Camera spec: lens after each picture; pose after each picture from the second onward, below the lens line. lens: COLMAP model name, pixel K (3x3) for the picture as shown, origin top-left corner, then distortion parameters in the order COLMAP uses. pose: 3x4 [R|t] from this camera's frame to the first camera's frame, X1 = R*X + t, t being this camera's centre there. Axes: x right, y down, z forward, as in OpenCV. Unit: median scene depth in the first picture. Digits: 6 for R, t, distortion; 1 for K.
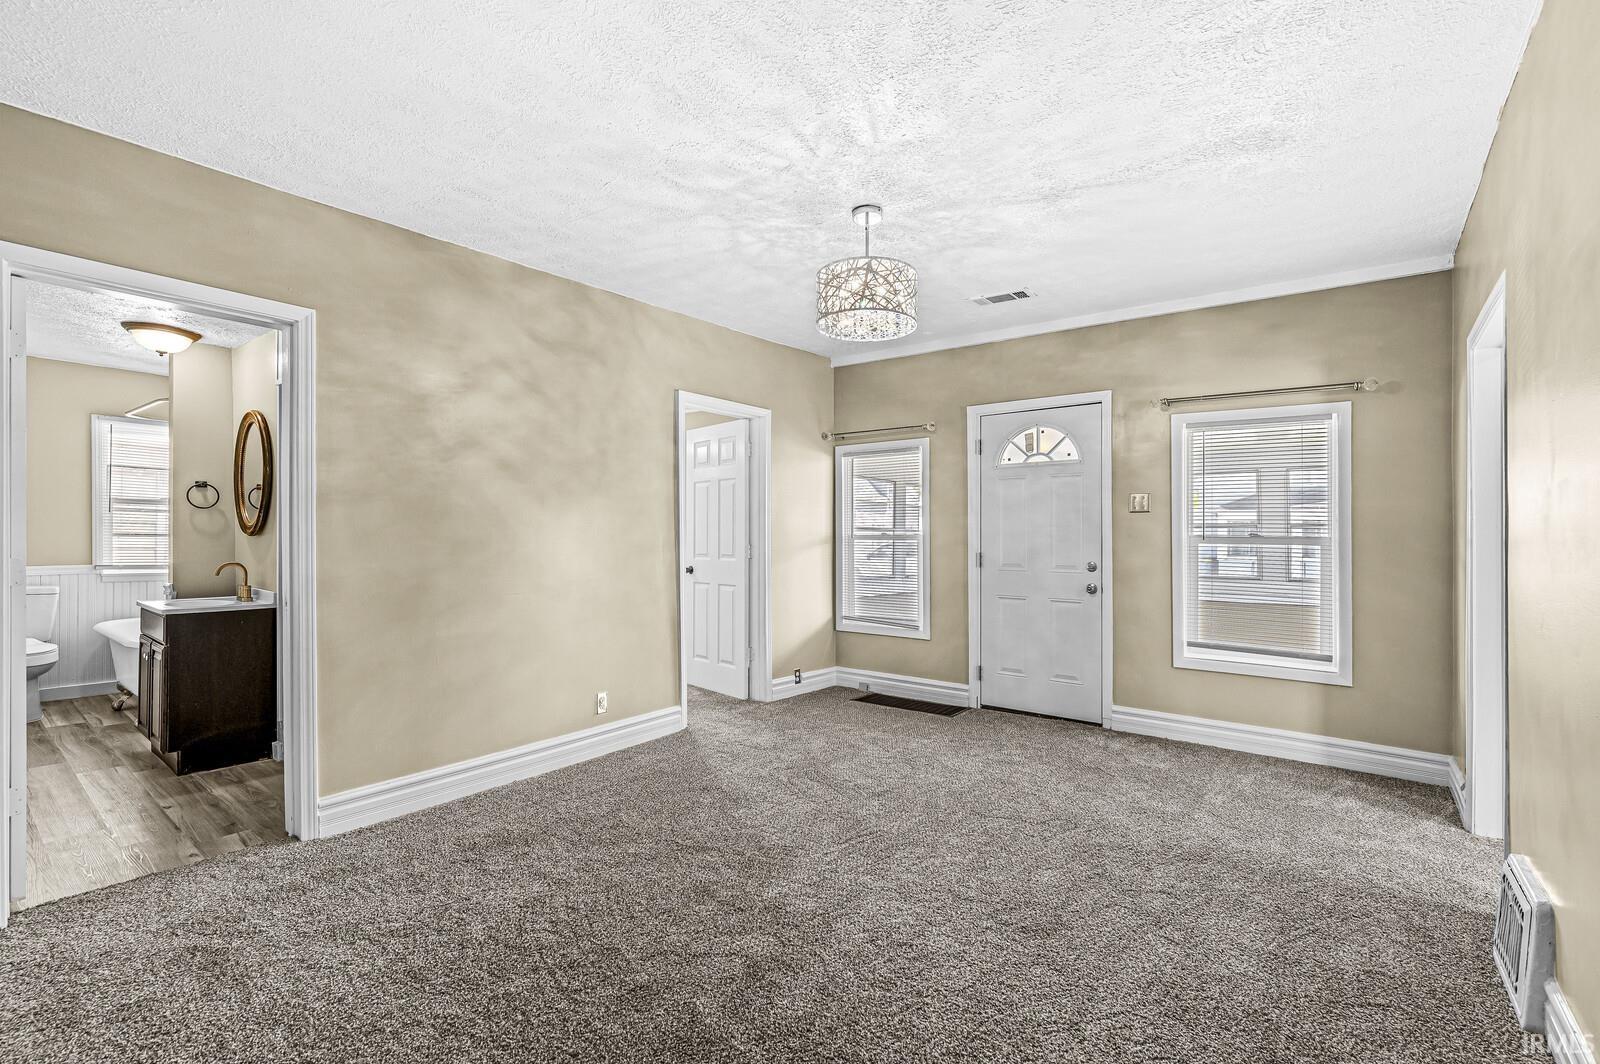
lens RADIAL K [[704.5, 0, 800.6], [0, 704.5, 528.0], [0, 0, 1]] dist [-0.000180, -0.000160]
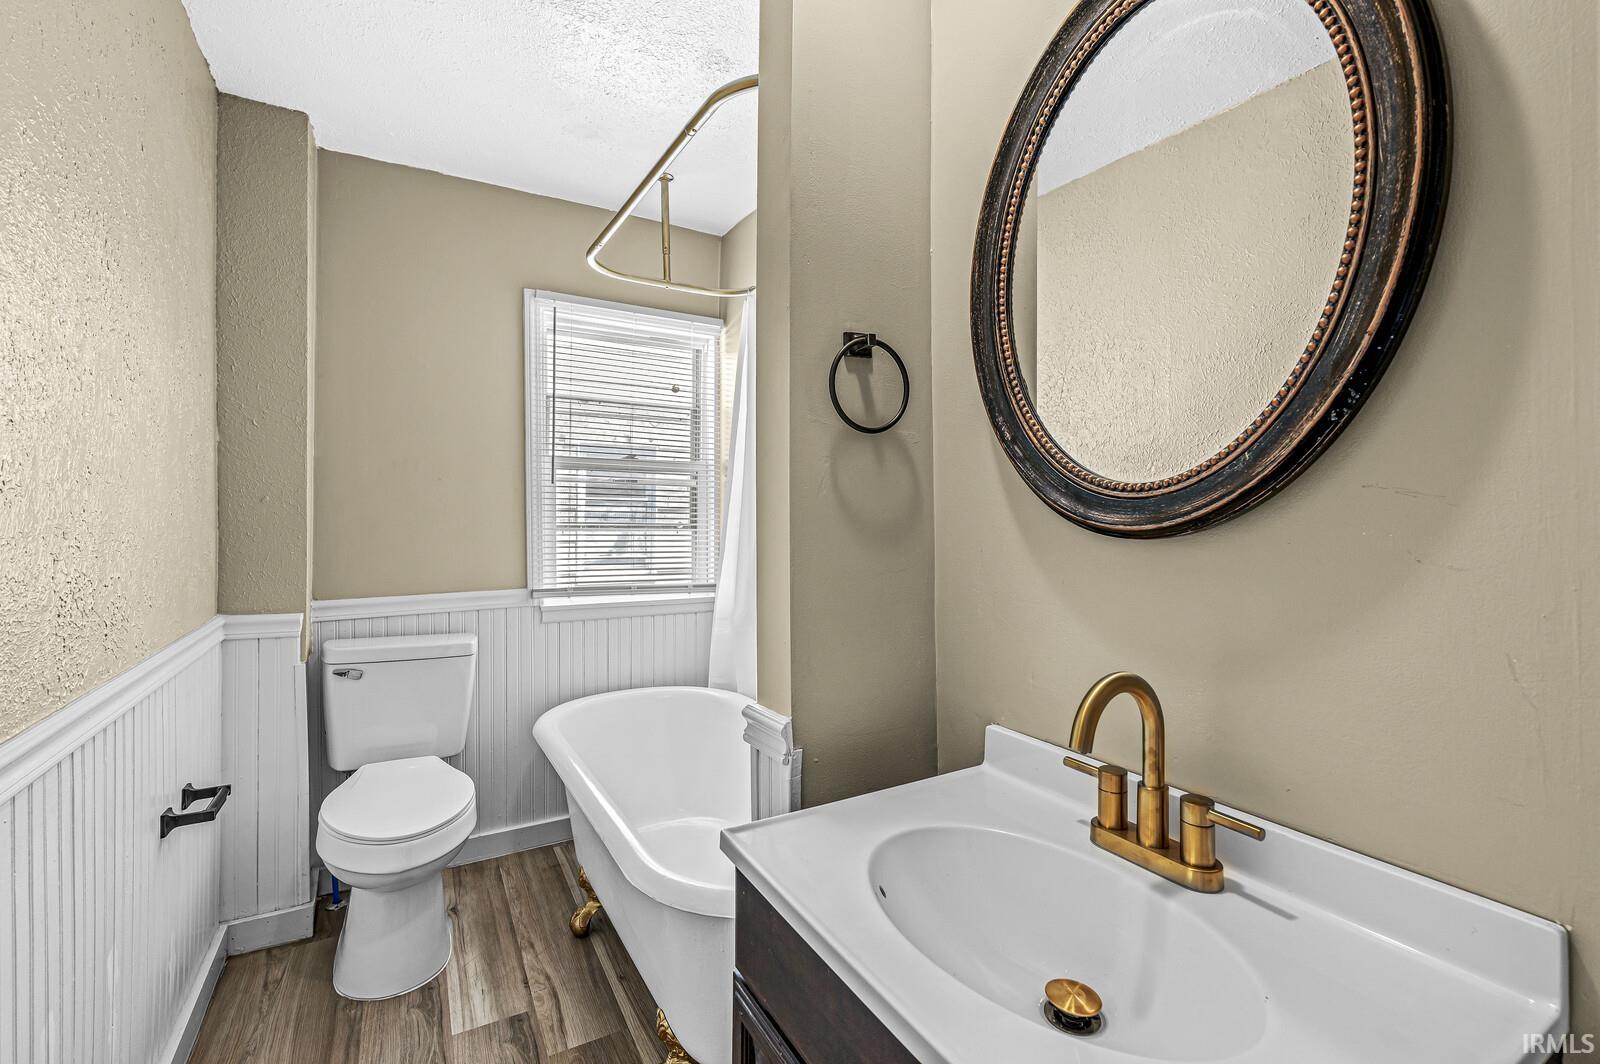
lens RADIAL K [[700.4, 0, 803.4], [0, 700.4, 530.2], [0, 0, 1]] dist [-0.001112, 0.000075]
pose [[0.925574, 0.000051, -0.378566, -0.640986], [0.004515, 0.999927, 0.011174, 0.005400], [0.378539, -0.012052, 0.925507, 0.619099]]
